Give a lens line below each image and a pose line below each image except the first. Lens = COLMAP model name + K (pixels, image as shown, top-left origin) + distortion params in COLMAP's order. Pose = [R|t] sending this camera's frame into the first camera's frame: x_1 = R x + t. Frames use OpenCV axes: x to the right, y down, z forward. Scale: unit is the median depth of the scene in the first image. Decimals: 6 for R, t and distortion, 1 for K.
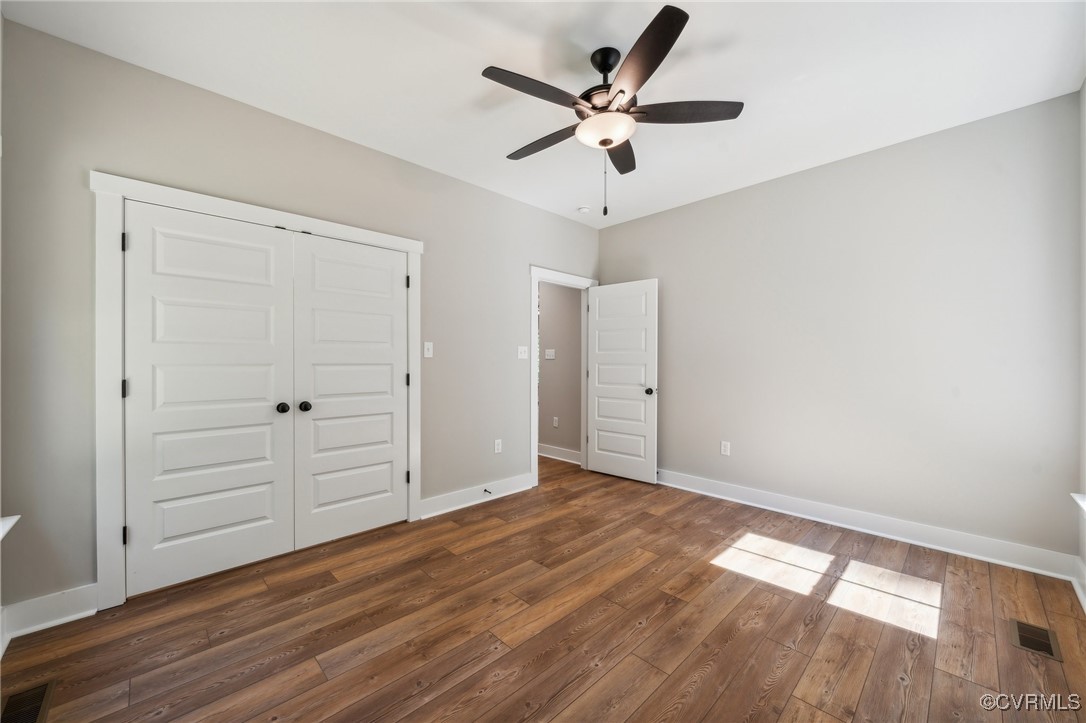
lens RADIAL K [[407.8, 0, 543.0], [0, 407.8, 362.2], [0, 0, 1]] dist [-0.005722, -0.000261]
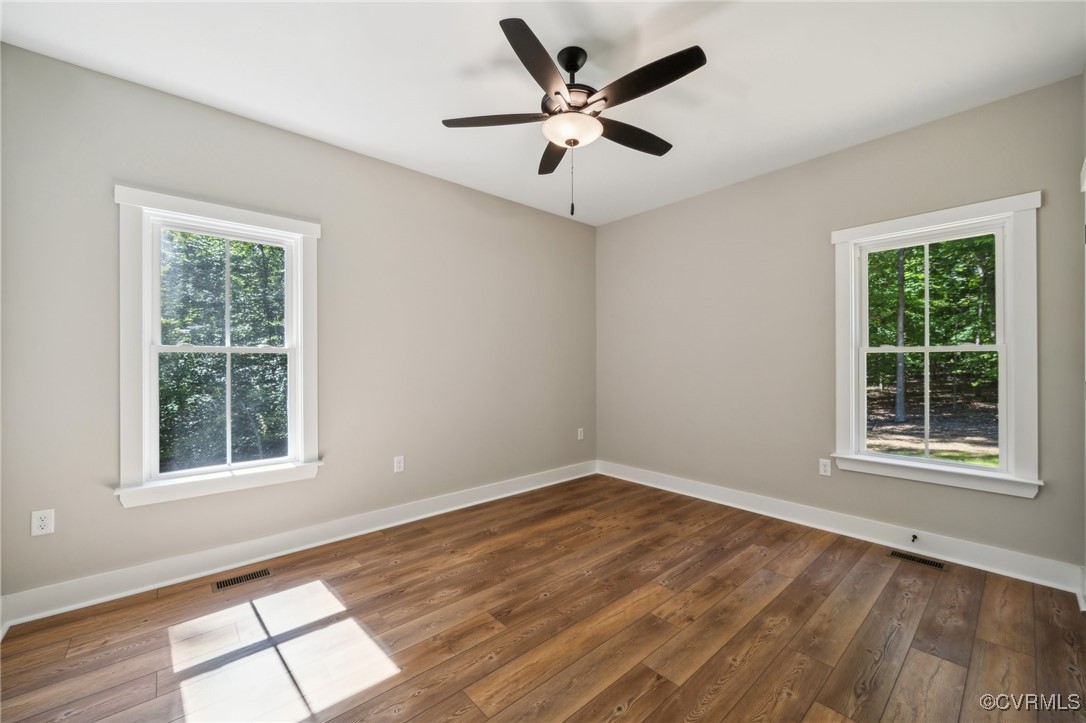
lens RADIAL K [[444.8, 0, 542.8], [0, 444.8, 361.8], [0, 0, 1]] dist [-0.002959, -0.000477]
pose [[-0.999337, 0.001398, 0.036392, 0.189577], [0.001484, 0.999996, 0.002352, -0.007029], [-0.036388, 0.002405, -0.999335, 2.104287]]
